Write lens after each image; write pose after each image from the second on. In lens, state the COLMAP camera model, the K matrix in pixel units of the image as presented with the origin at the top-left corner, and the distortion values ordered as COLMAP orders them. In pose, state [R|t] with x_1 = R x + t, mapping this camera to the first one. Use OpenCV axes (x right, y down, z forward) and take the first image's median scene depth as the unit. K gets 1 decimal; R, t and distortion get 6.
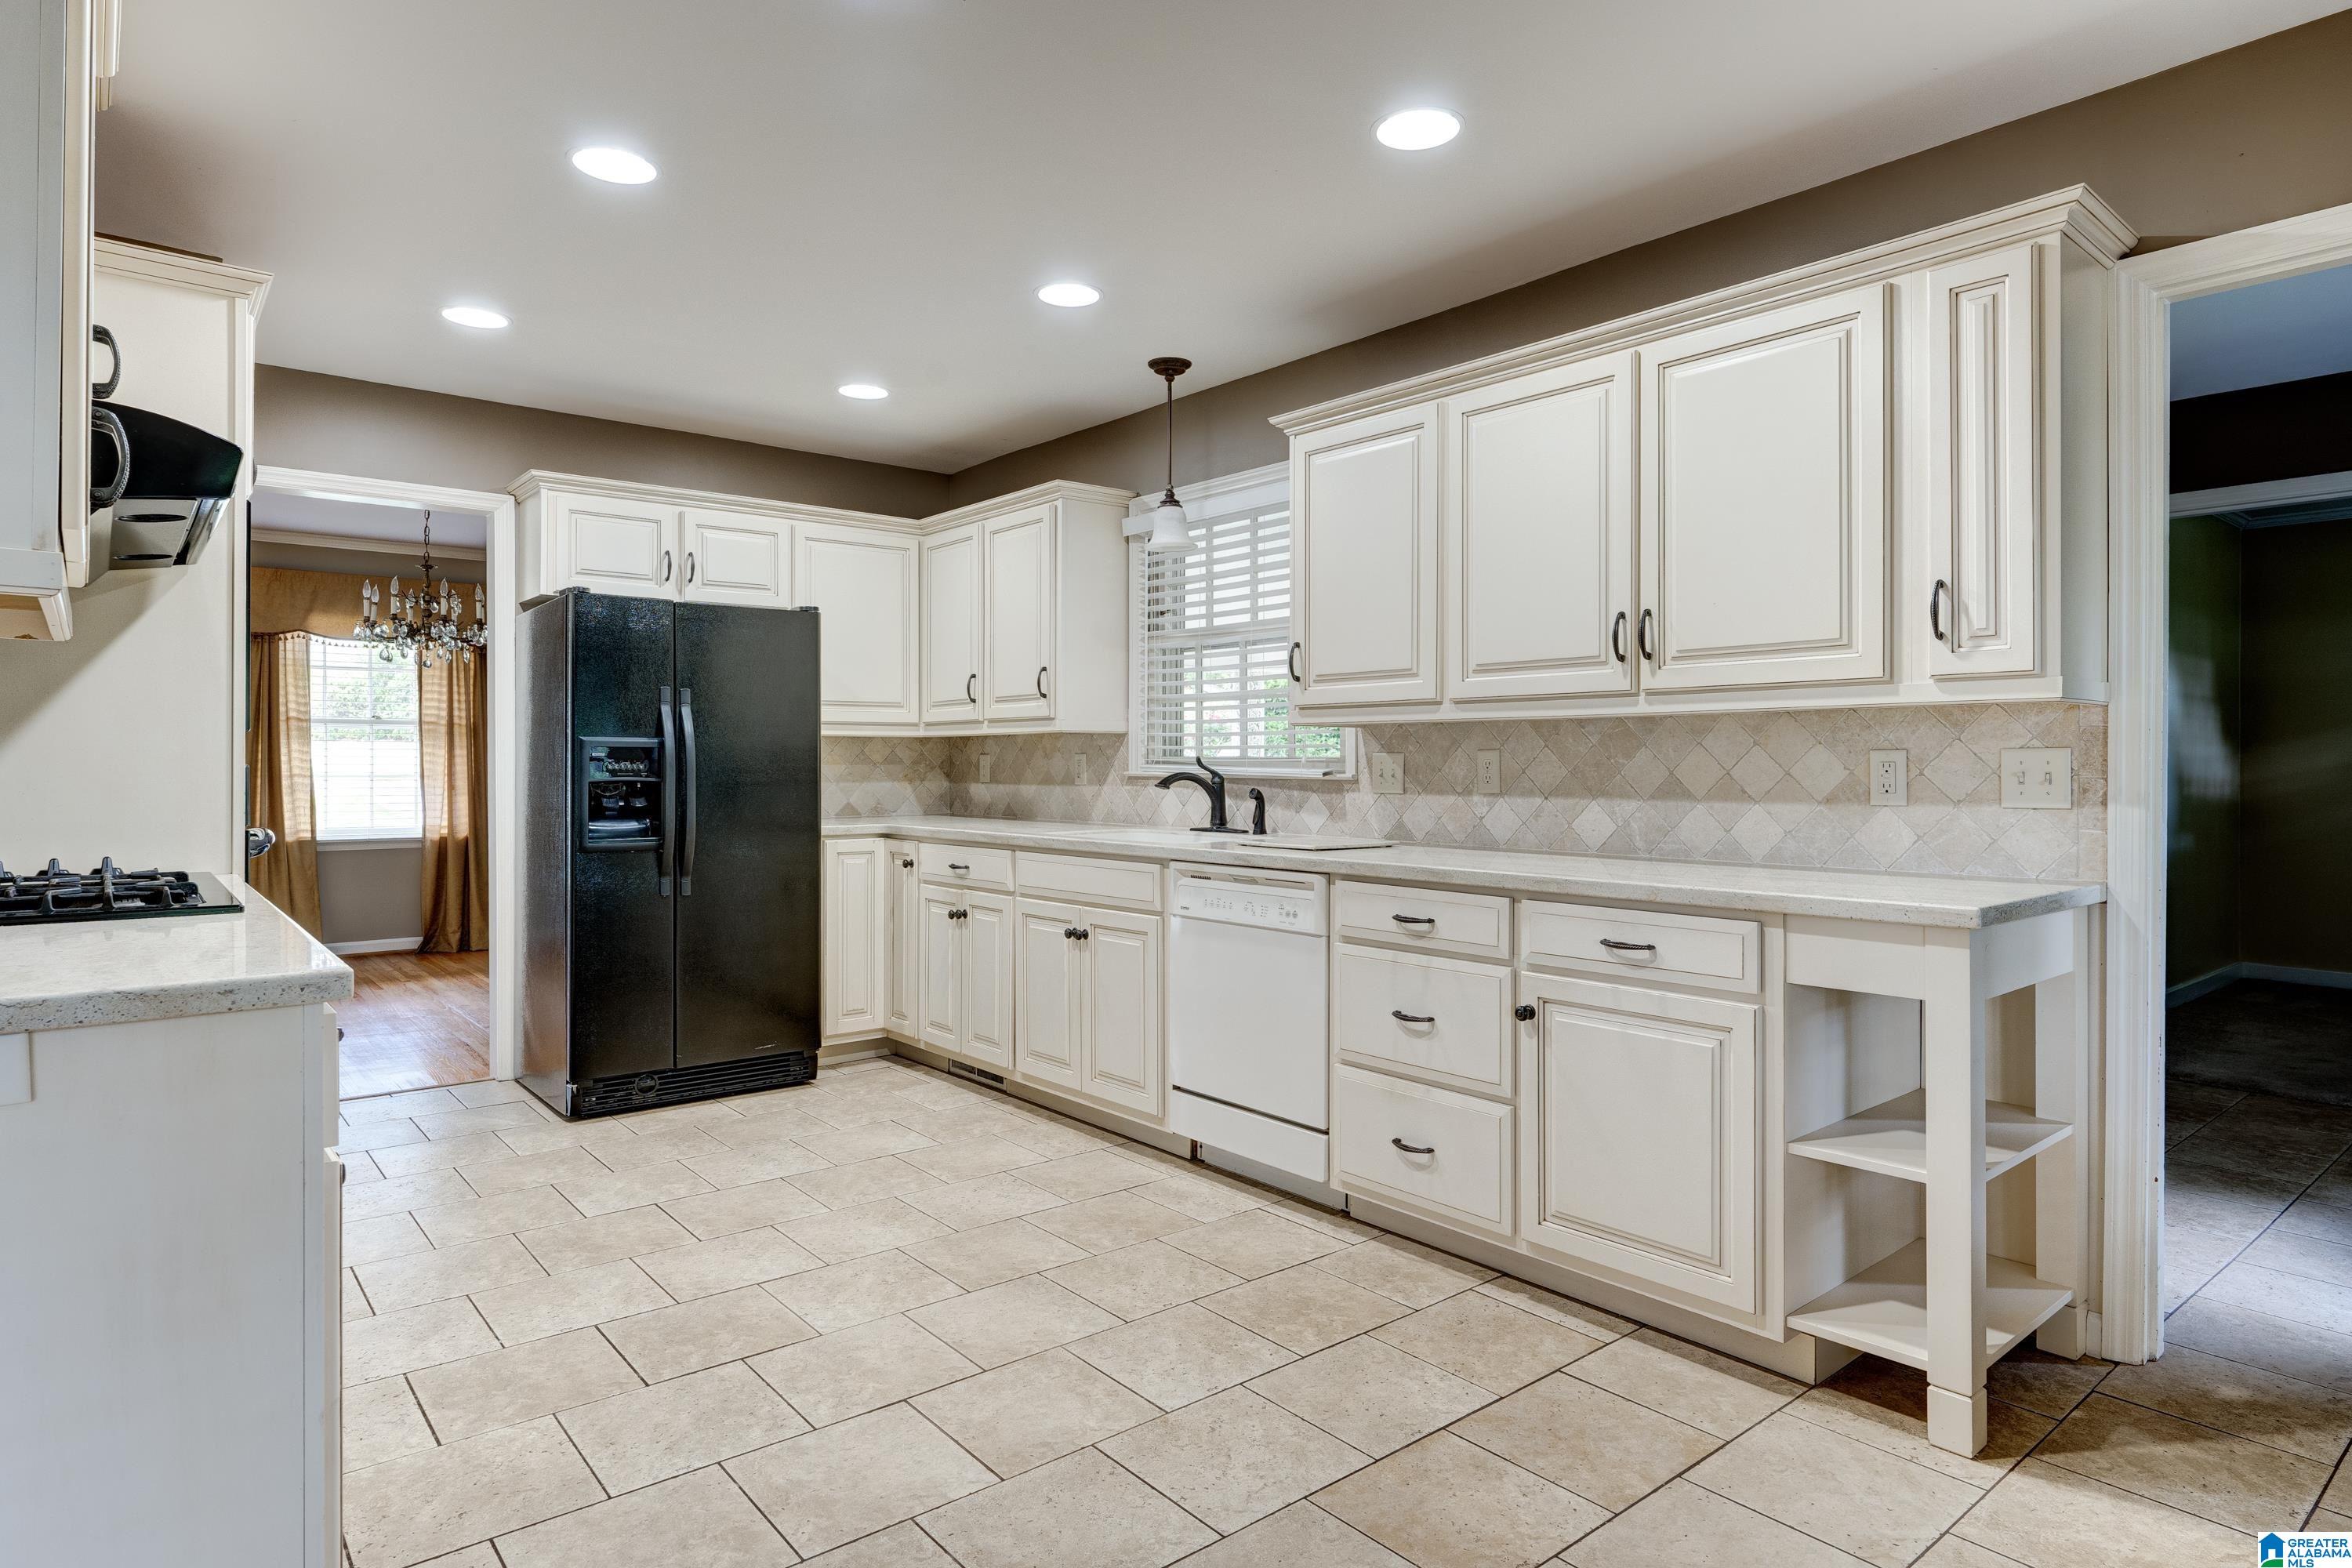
lens RADIAL K [[1314.3, 0, 1170.6], [0, 1314.3, 764.8], [0, 0, 1]] dist [-0.001068, 0.001075]
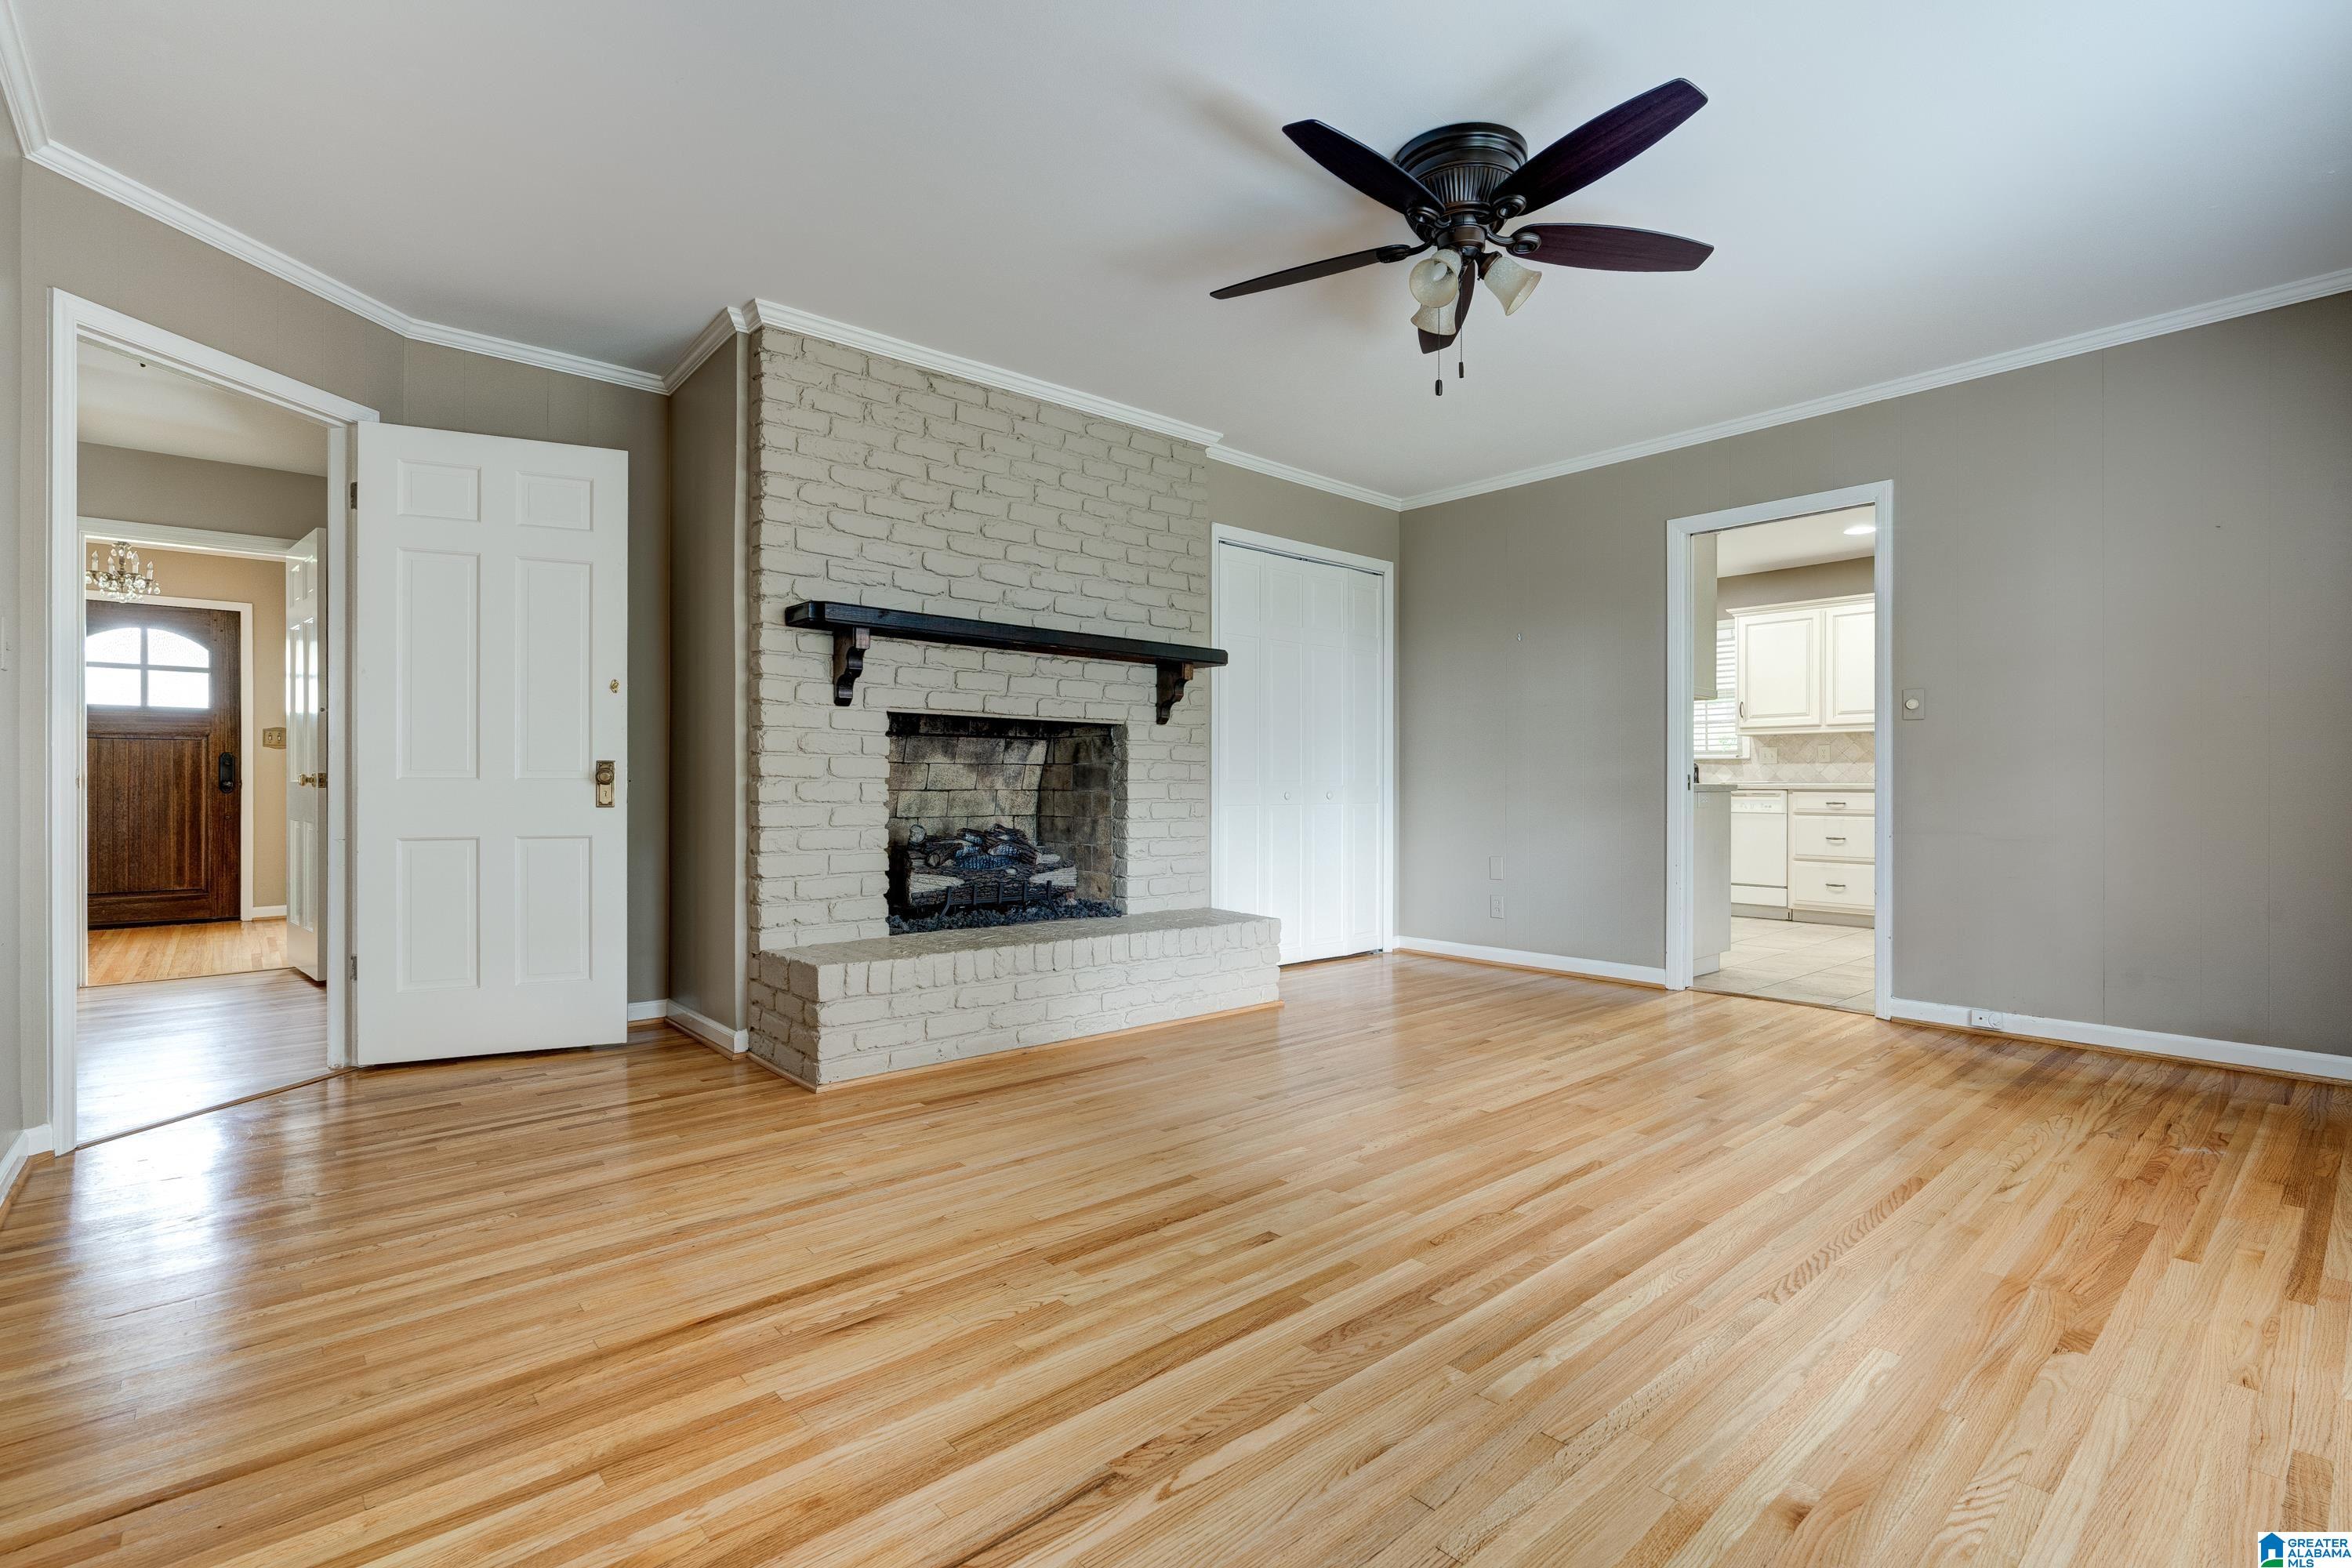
lens RADIAL K [[1080.3, 0, 1181.7], [0, 1080.3, 785.8], [0, 0, 1]] dist [-0.003013, -0.000100]
pose [[0.999472, -0.001224, 0.032471, -1.086331], [0.001252, 0.999999, -0.000843, 0.068941], [-0.032470, 0.000883, 0.999472, -1.054955]]
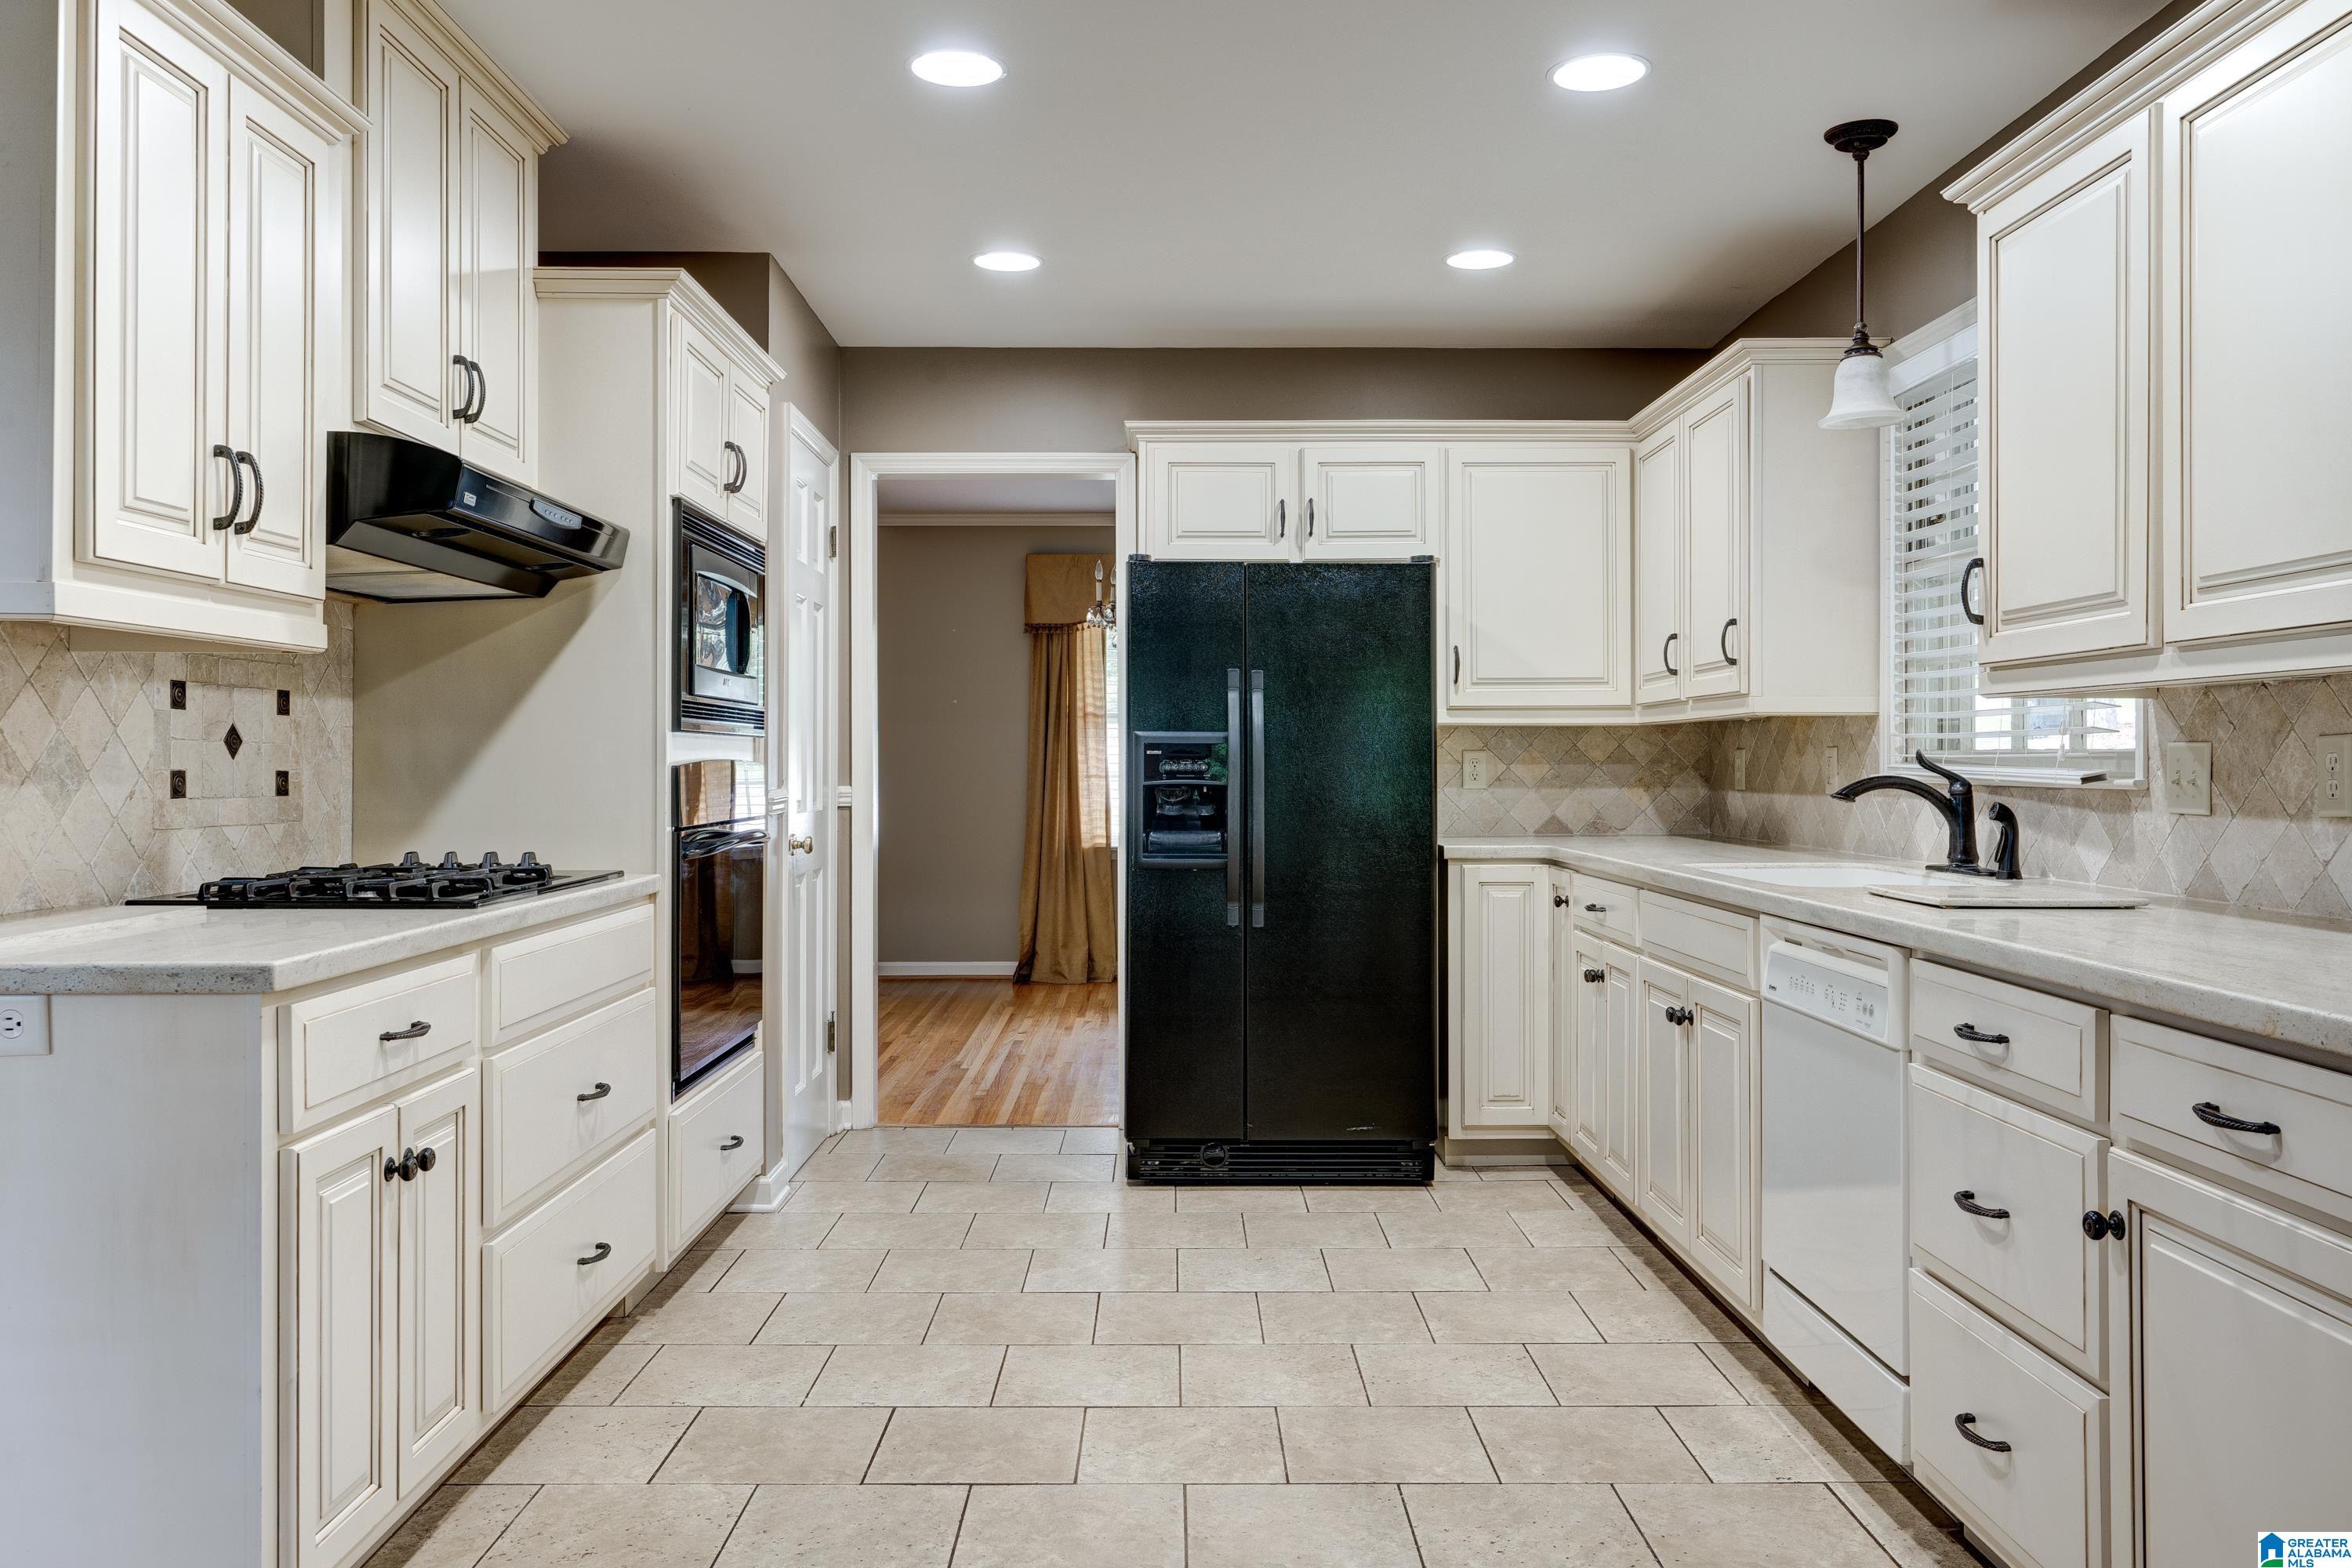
lens RADIAL K [[1767.4, 0, 1173.4], [0, 1767.4, 759.7], [0, 0, 1]] dist [0.002543, 0.008015]
pose [[0.775589, -0.002602, -0.631233, 0.340305], [0.001025, 0.999995, -0.002863, 0.000220], [0.631237, 0.001574, 0.775588, 0.155918]]
